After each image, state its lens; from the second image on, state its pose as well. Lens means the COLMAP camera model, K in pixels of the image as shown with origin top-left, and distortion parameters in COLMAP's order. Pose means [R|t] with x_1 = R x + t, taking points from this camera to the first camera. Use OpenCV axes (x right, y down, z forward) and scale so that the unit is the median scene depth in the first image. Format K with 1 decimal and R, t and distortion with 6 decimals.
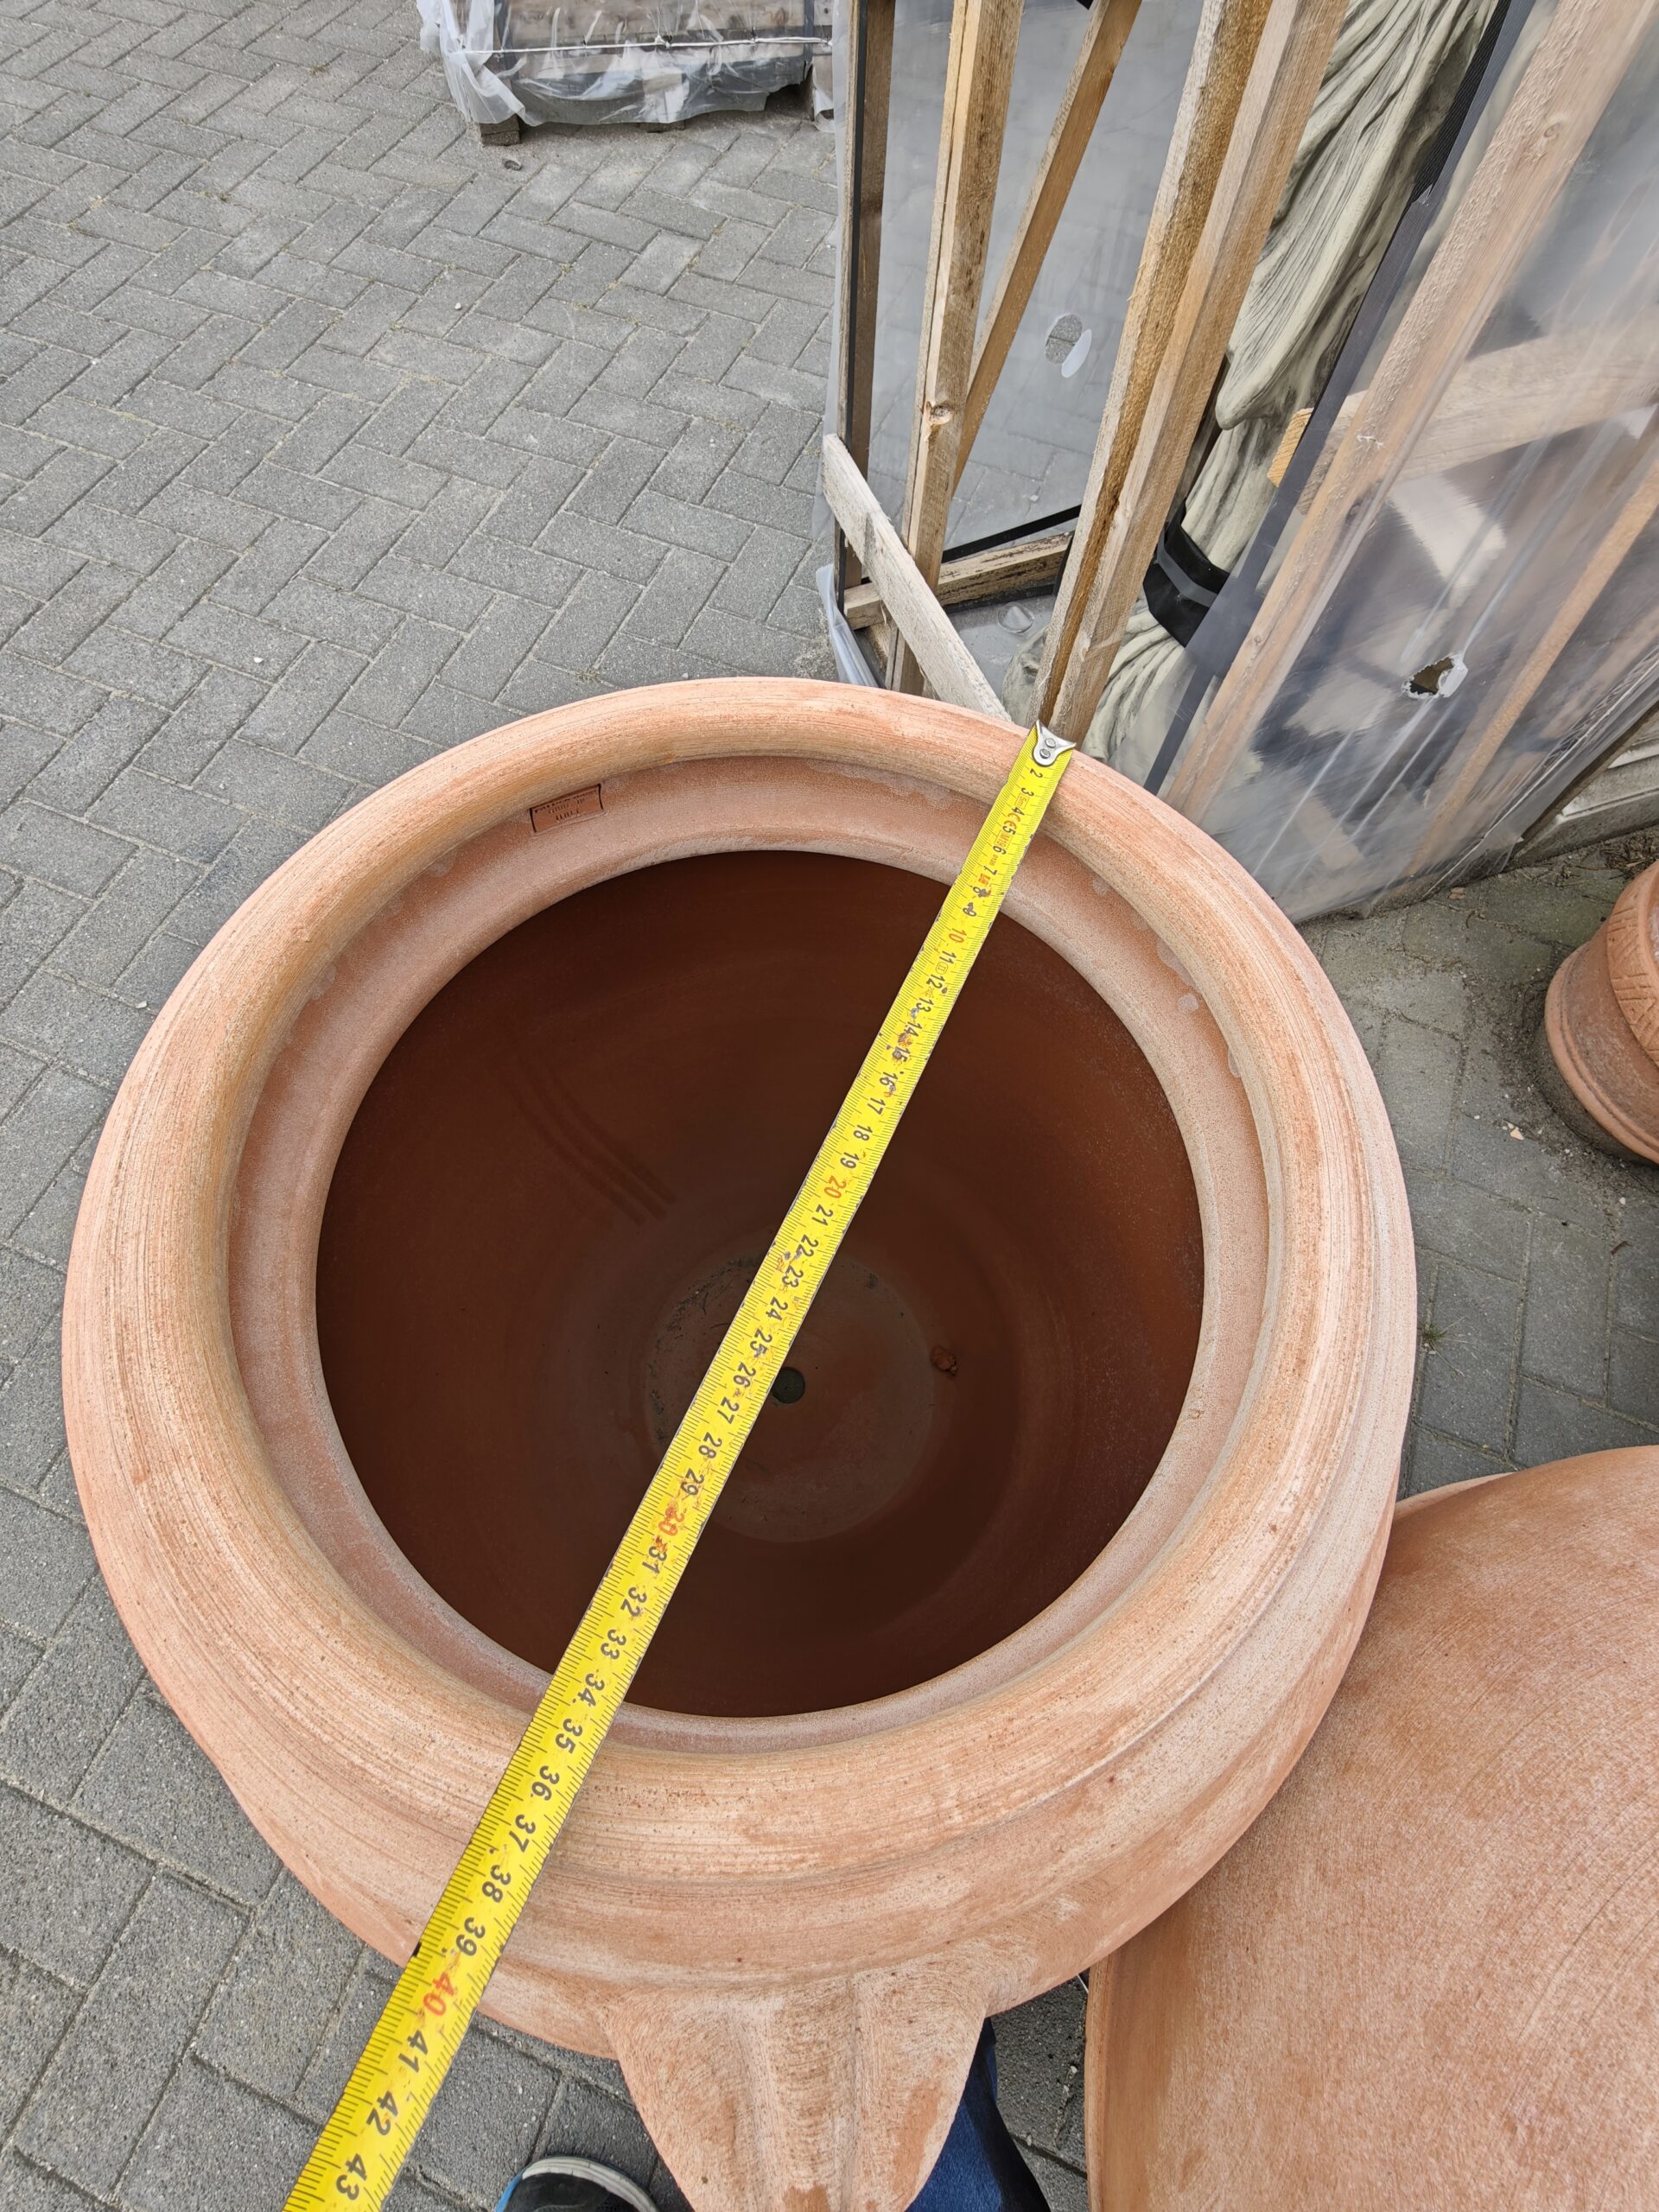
lens RADIAL K [[894.7, 0, 829.5], [0, 894.7, 1106.0], [0, 0, 1]] dist [-0.002088, -0.000600]
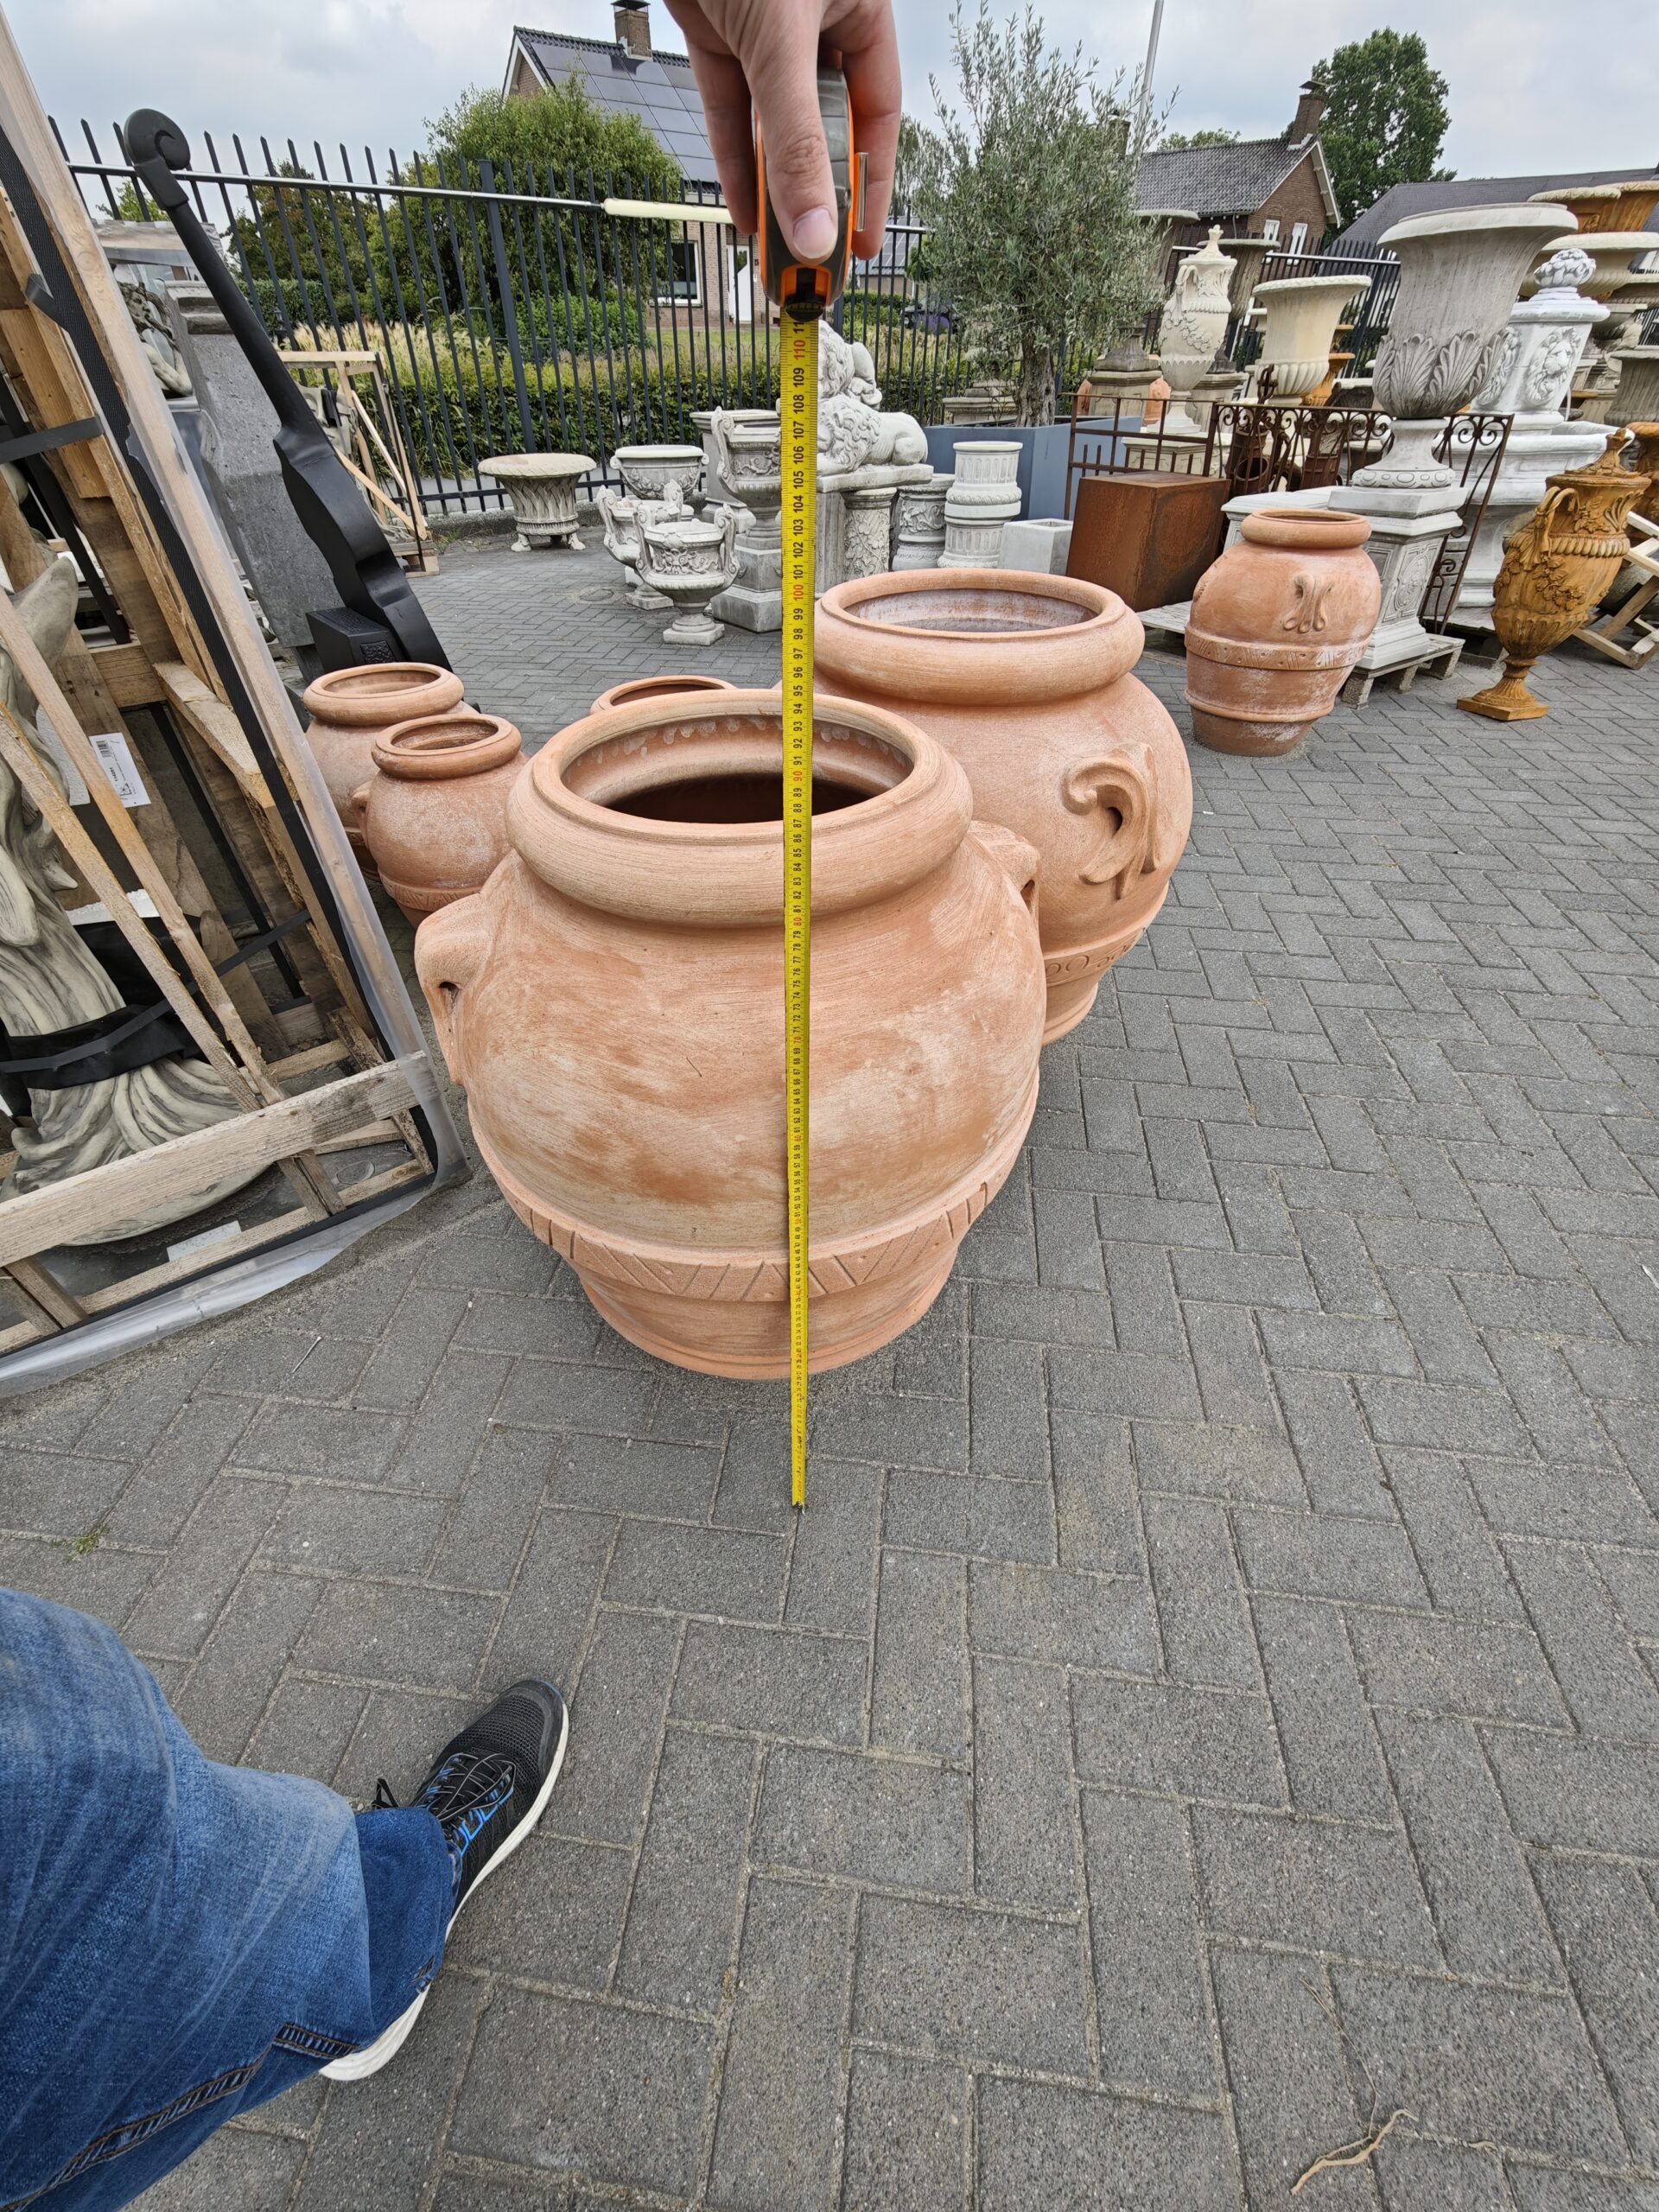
lens RADIAL K [[902.8, 0, 827.4], [0, 902.8, 1109.4], [0, 0, 1]] dist [-0.002098, -0.000604]
pose [[-0.263791, -0.653649, 0.709336, -0.860333], [0.892656, 0.113211, 0.436289, -0.236690], [-0.365484, 0.748282, 0.553620, 0.015882]]
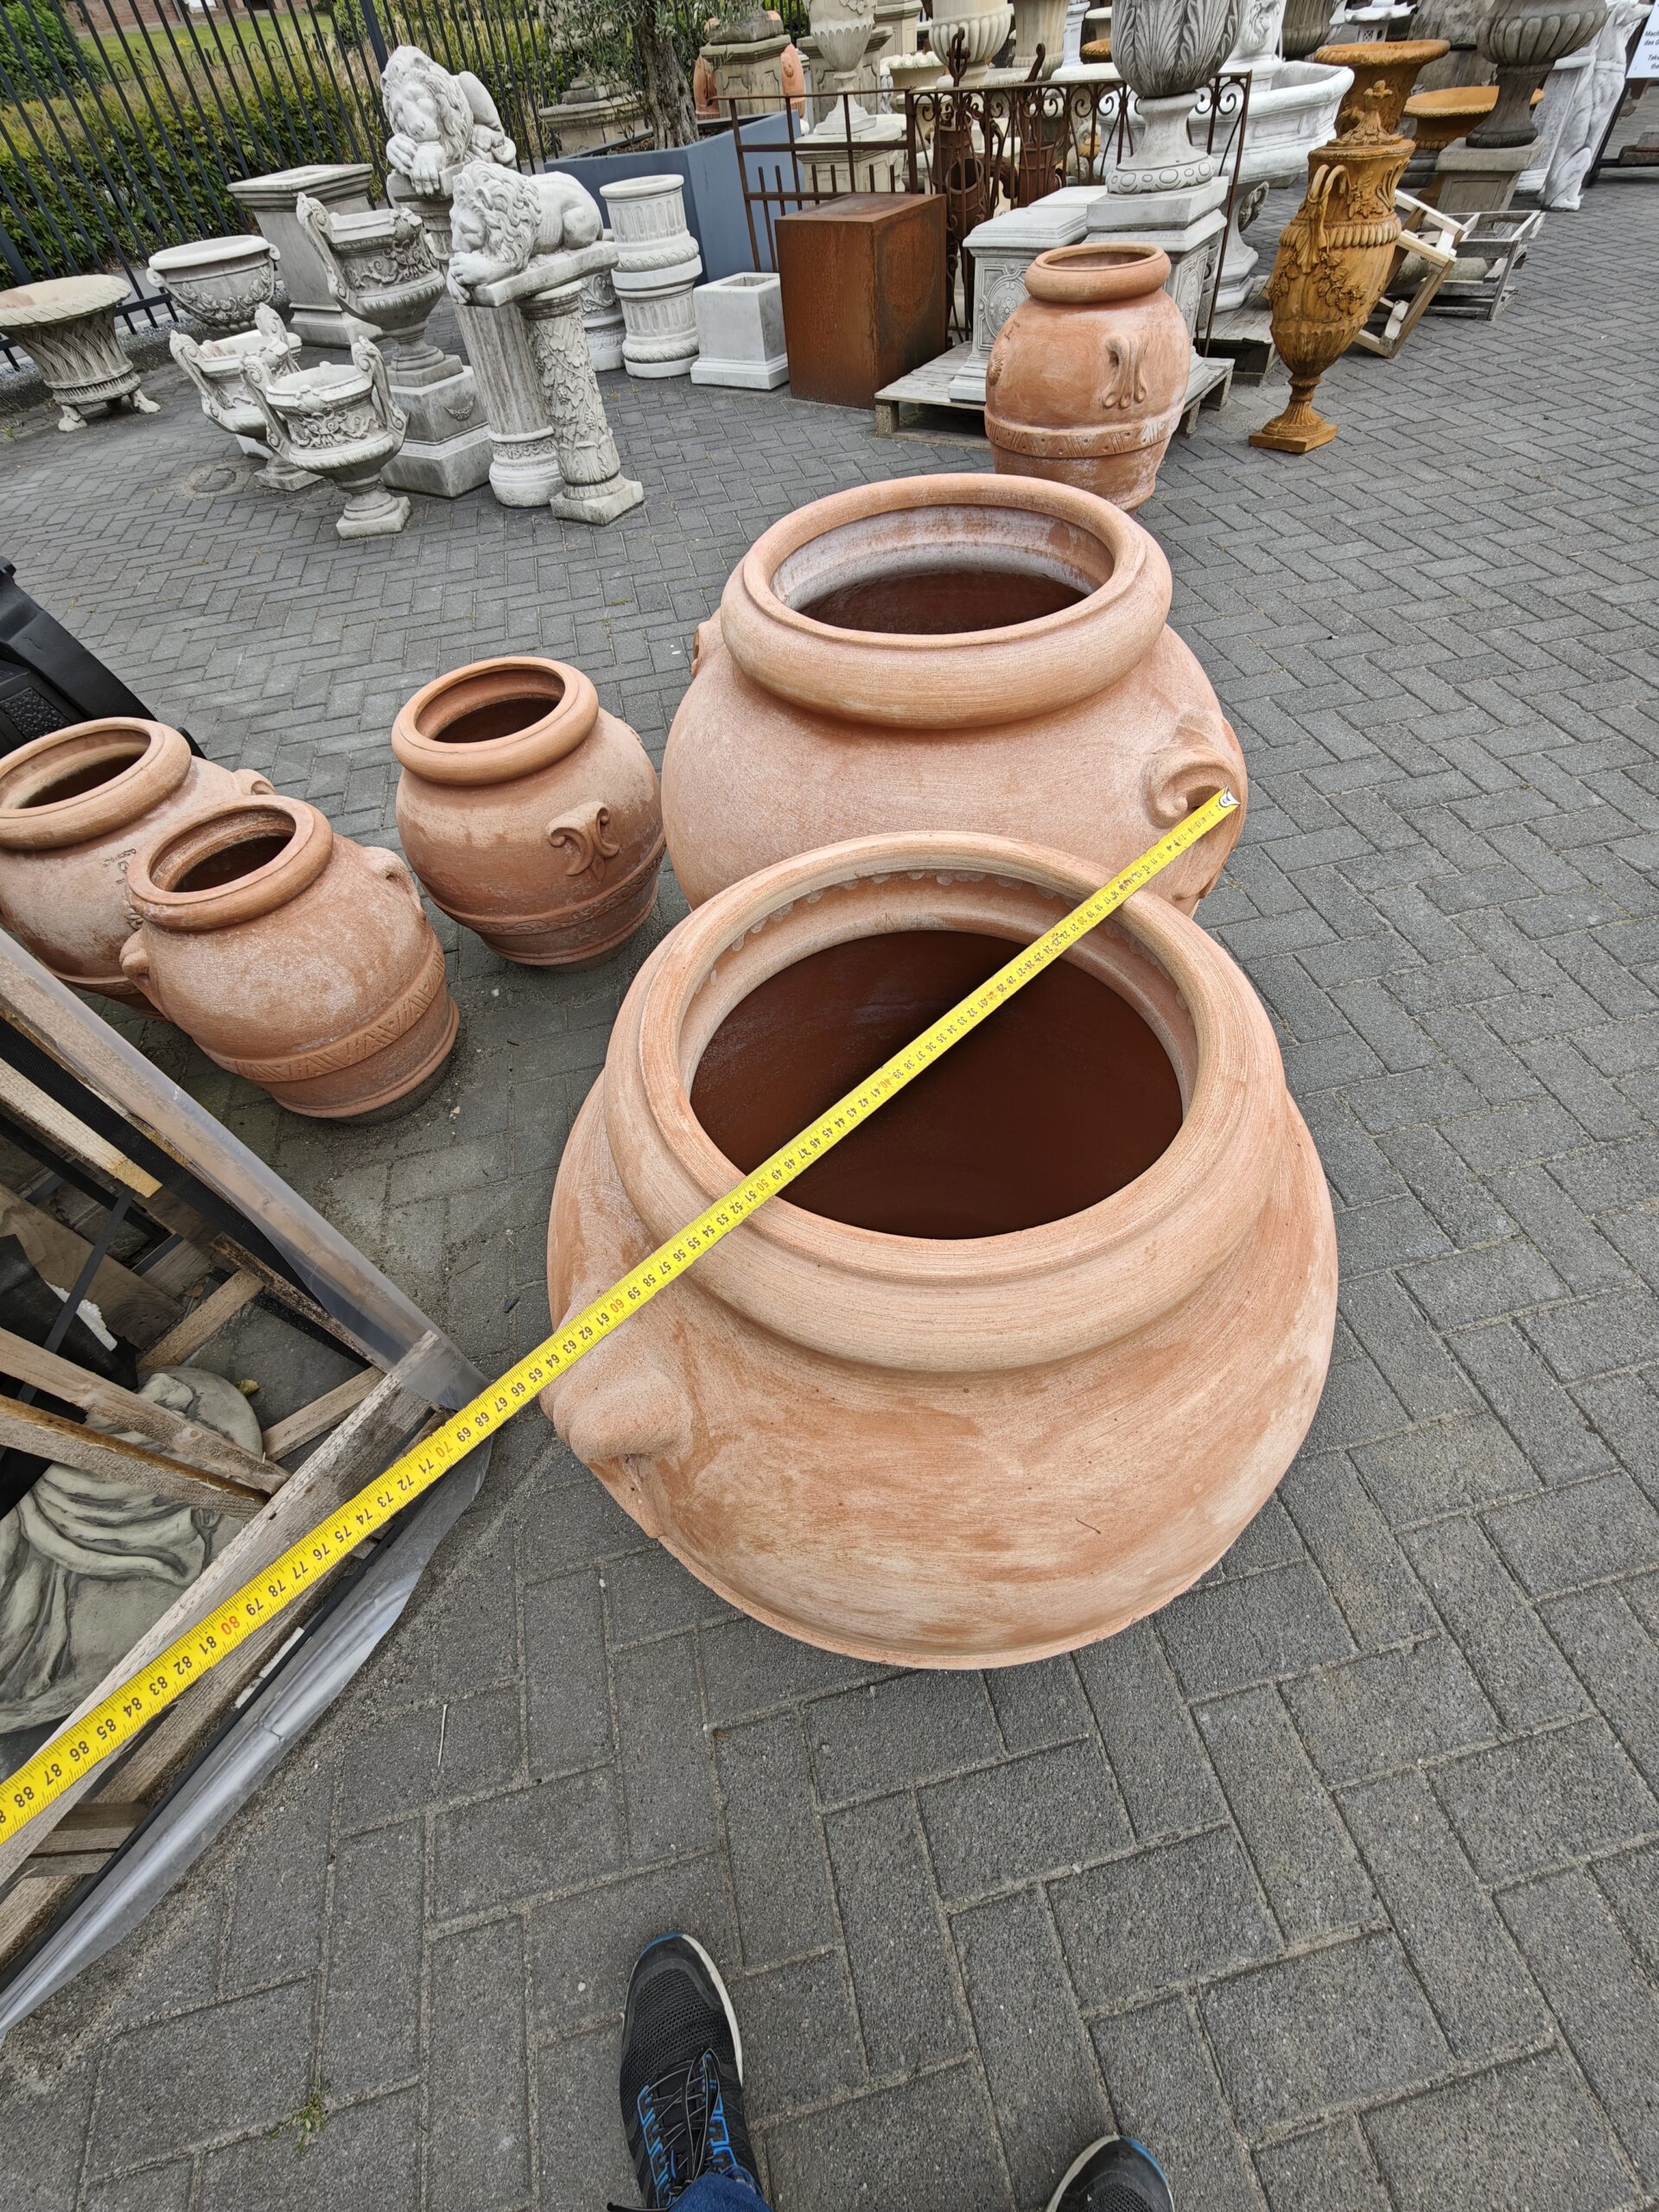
lens RADIAL K [[904.4, 0, 829.7], [0, 904.4, 1111.8], [0, 0, 1]] dist [-0.003440, 0.000996]
pose [[-0.576073, -0.639339, 0.509299, -0.322634], [0.778251, -0.238491, 0.580902, -0.383385], [-0.249930, 0.731004, 0.634955, -0.039644]]
